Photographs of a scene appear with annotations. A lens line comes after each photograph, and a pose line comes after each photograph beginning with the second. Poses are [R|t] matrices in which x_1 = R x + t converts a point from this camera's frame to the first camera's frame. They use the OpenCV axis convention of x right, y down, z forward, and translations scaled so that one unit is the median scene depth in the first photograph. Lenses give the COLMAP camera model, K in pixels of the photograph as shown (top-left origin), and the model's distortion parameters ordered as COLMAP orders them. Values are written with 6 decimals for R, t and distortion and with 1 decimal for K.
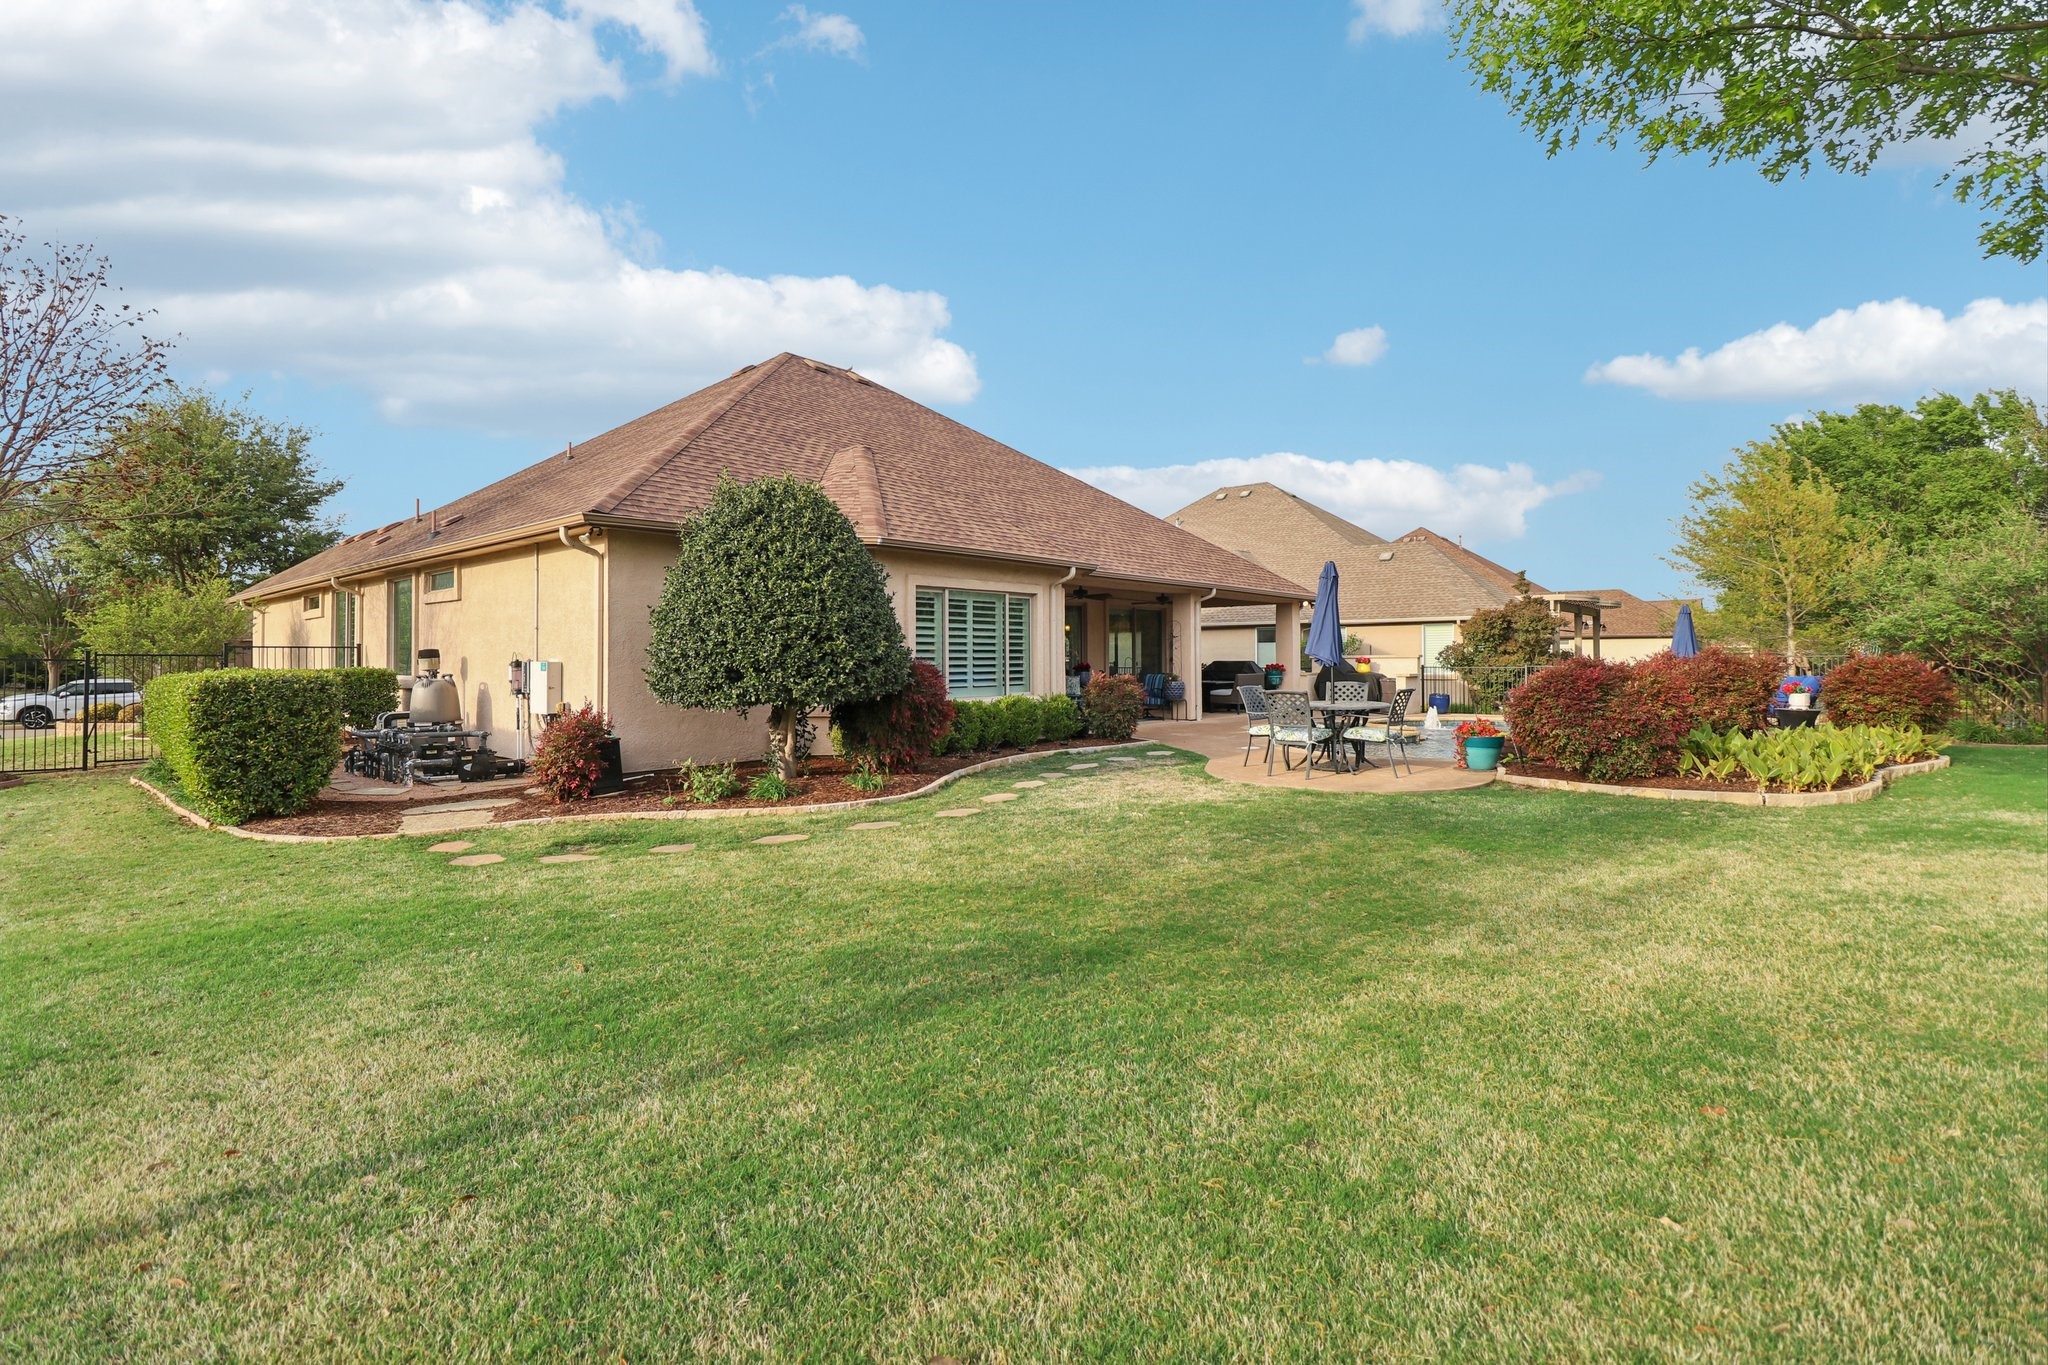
lens RADIAL K [[942.4, 0, 1021.1], [0, 942.4, 673.3], [0, 0, 1]] dist [0.004024, -0.000192]
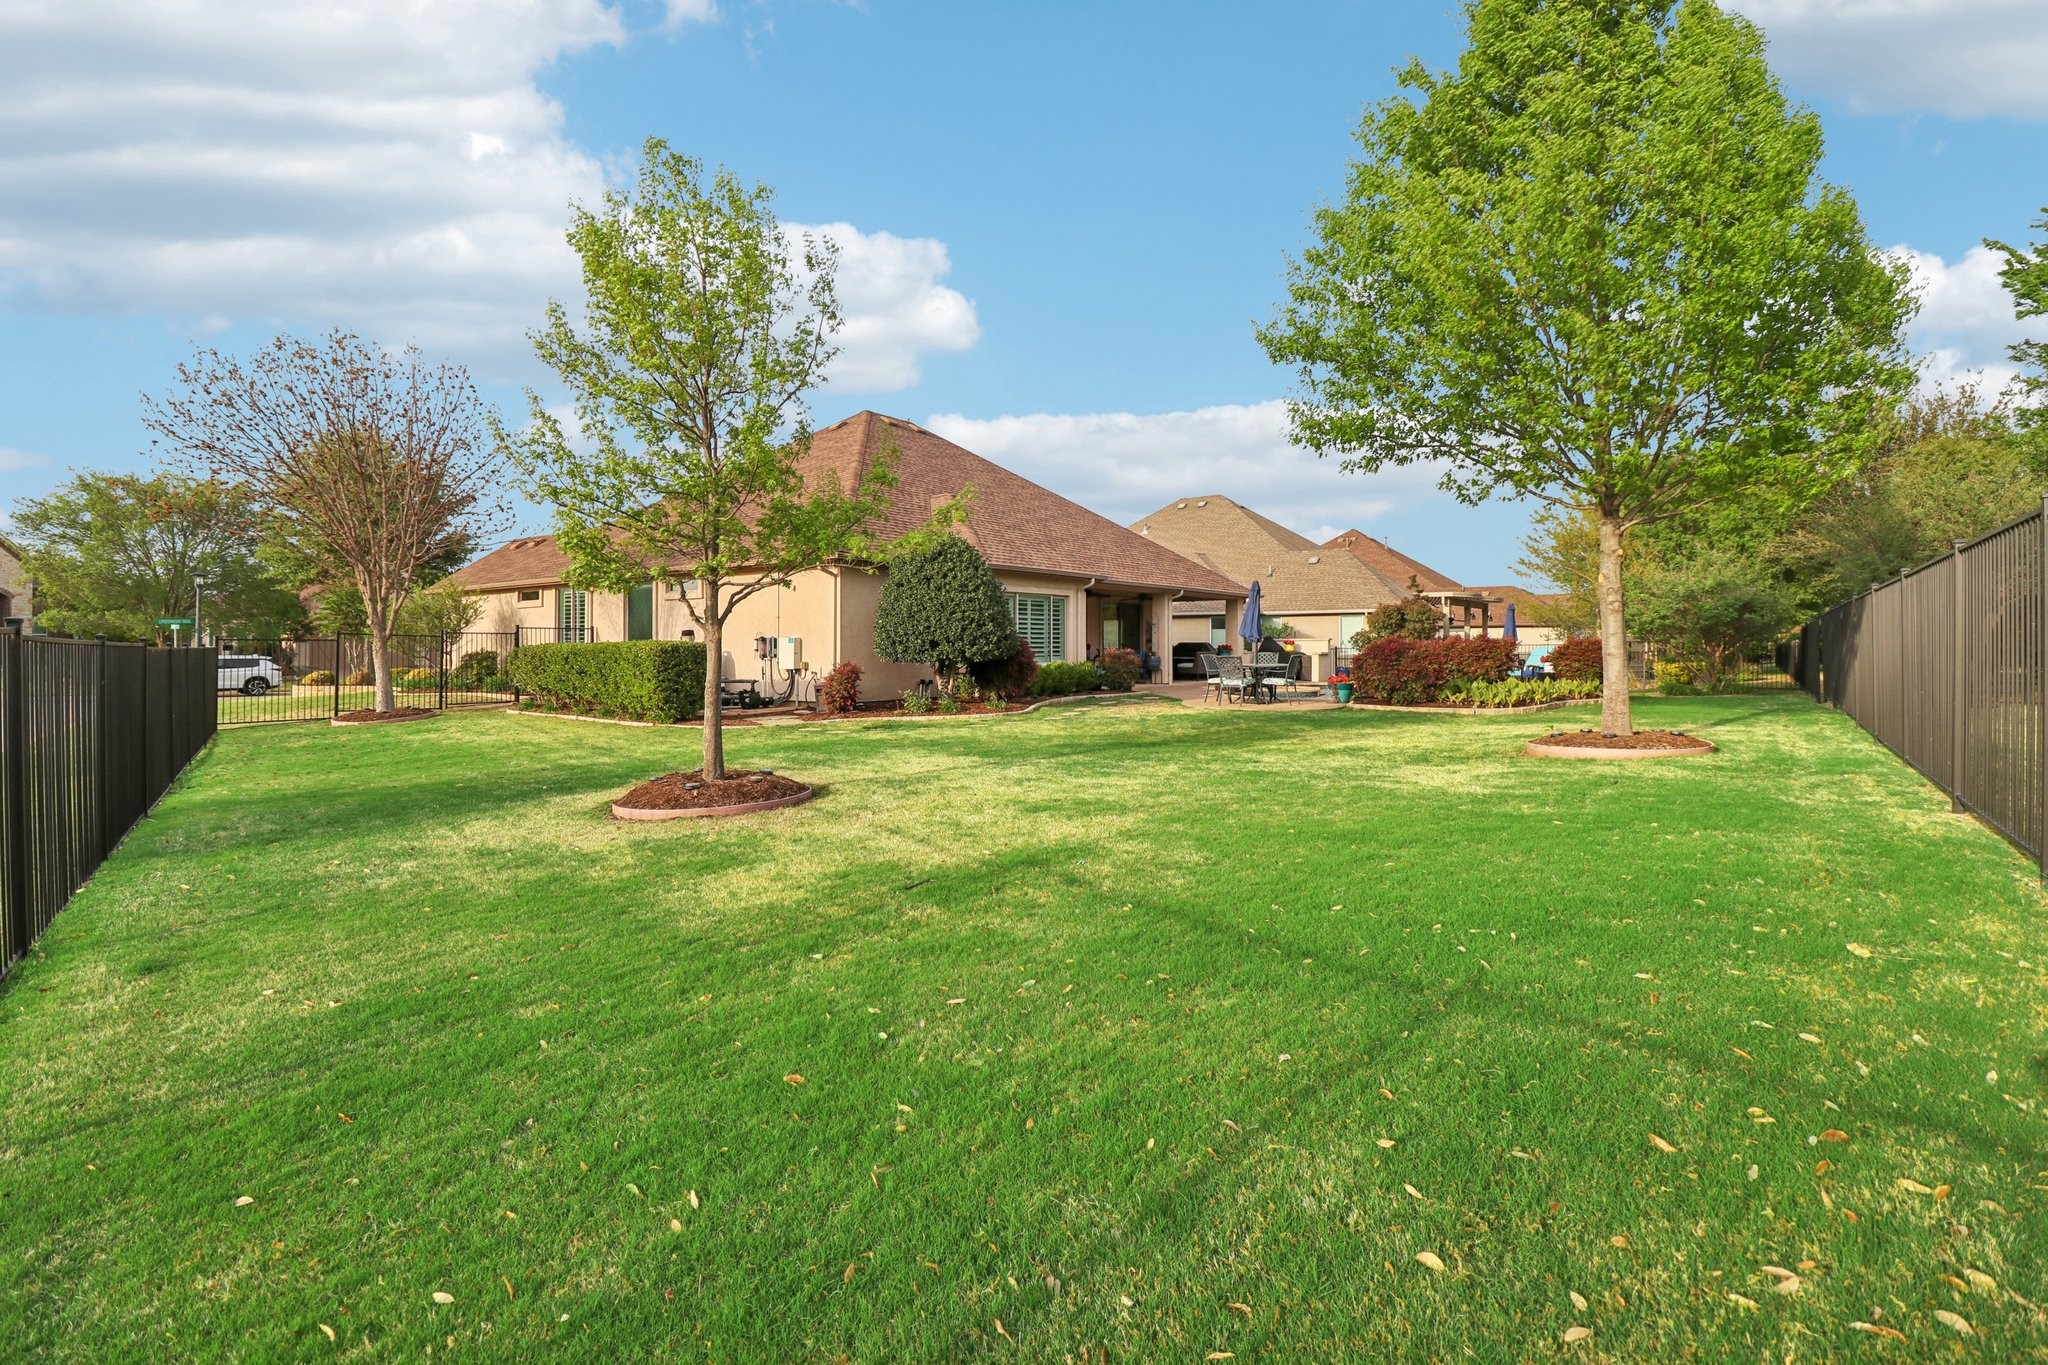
lens RADIAL K [[942.4, 0, 1025.2], [0, 942.4, 680.0], [0, 0, 1]] dist [0.004024, -0.000192]
pose [[0.998646, 0.001751, 0.051987, -0.131388], [-0.002859, 0.999770, 0.021234, 0.019008], [-0.051938, -0.021354, 0.998422, -0.508336]]
